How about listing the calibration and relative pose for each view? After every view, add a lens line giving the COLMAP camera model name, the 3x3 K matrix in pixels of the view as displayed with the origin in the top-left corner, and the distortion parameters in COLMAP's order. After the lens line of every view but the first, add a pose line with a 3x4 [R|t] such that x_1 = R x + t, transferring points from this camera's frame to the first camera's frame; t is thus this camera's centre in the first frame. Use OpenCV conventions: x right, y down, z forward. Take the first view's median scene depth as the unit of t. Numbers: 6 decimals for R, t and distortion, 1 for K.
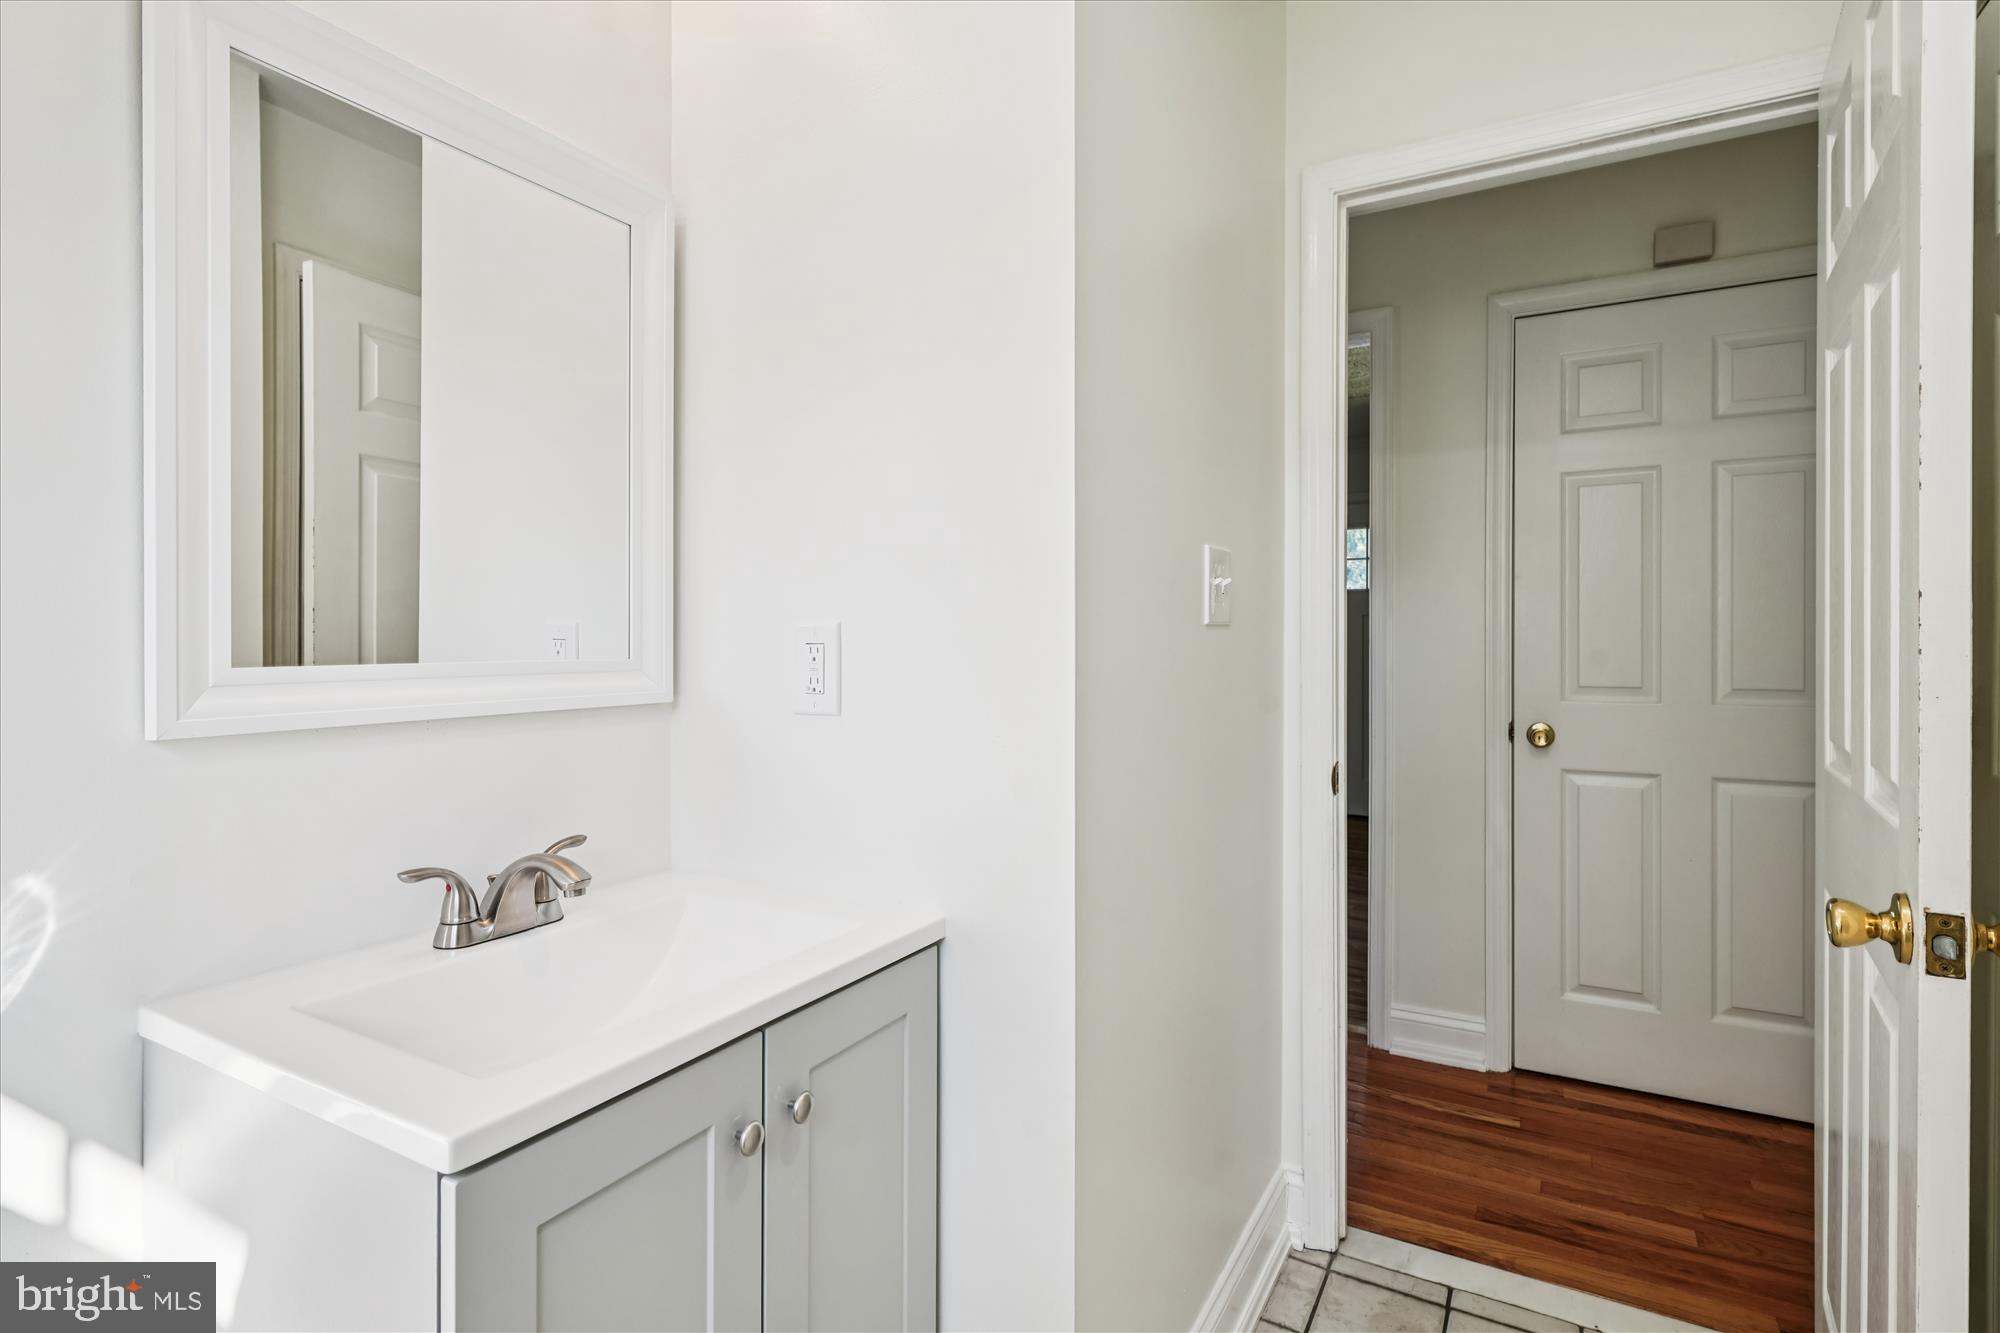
lens RADIAL K [[980.8, 0, 1004.0], [0, 980.8, 664.9], [0, 0, 1]] dist [-0.000489, 0.000389]
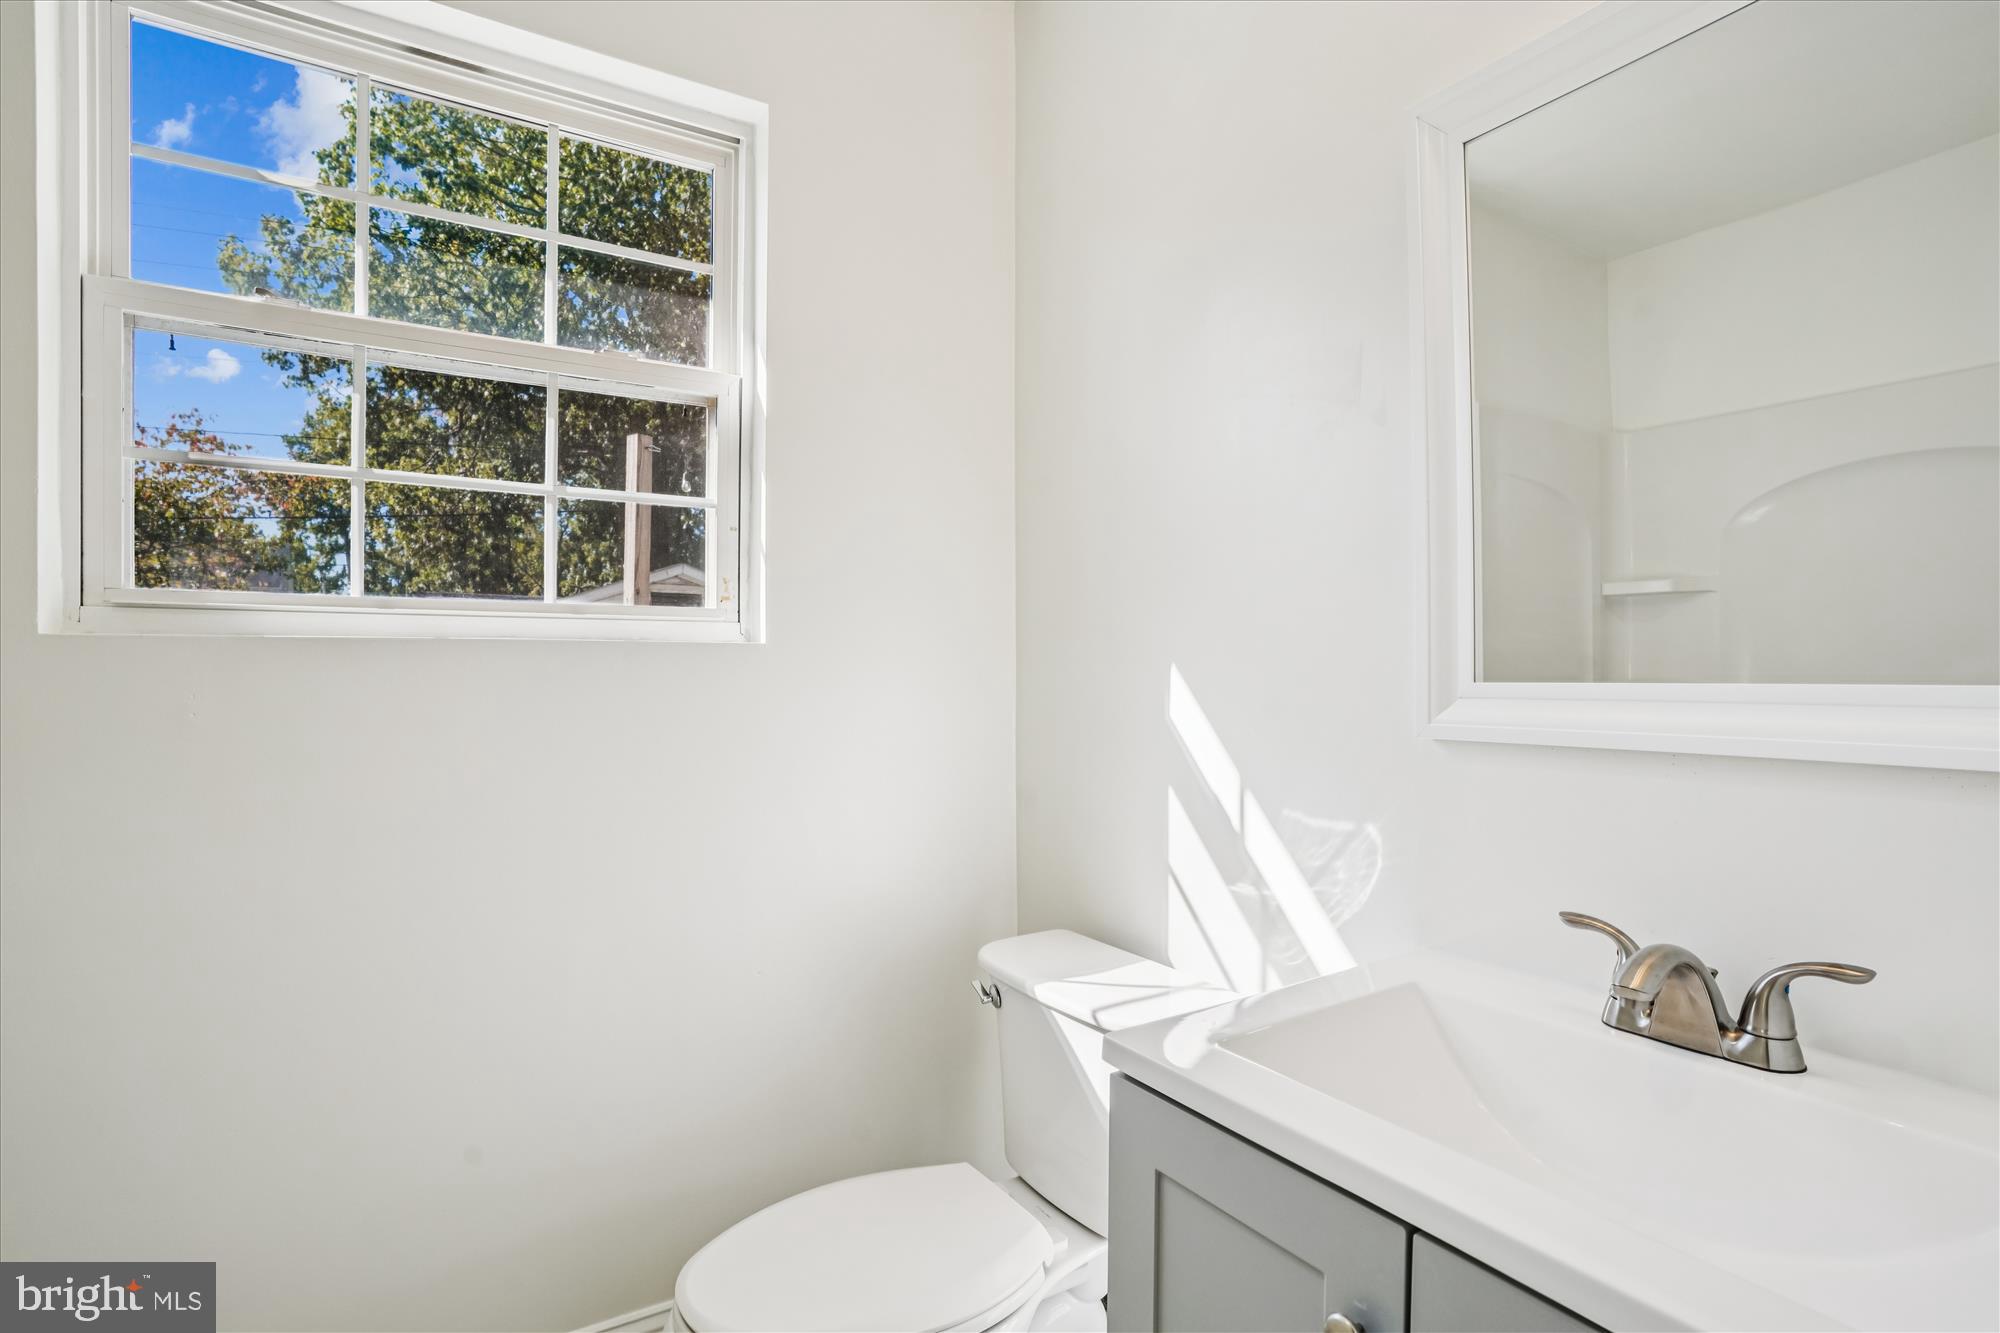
lens RADIAL K [[980.8, 0, 1004.0], [0, 980.8, 664.9], [0, 0, 1]] dist [-0.000489, 0.000389]
pose [[-0.457997, -0.018319, -0.888765, 0.509574], [-0.022426, 0.999708, -0.009049, 0.007697], [0.888671, 0.015787, -0.458273, 1.129075]]
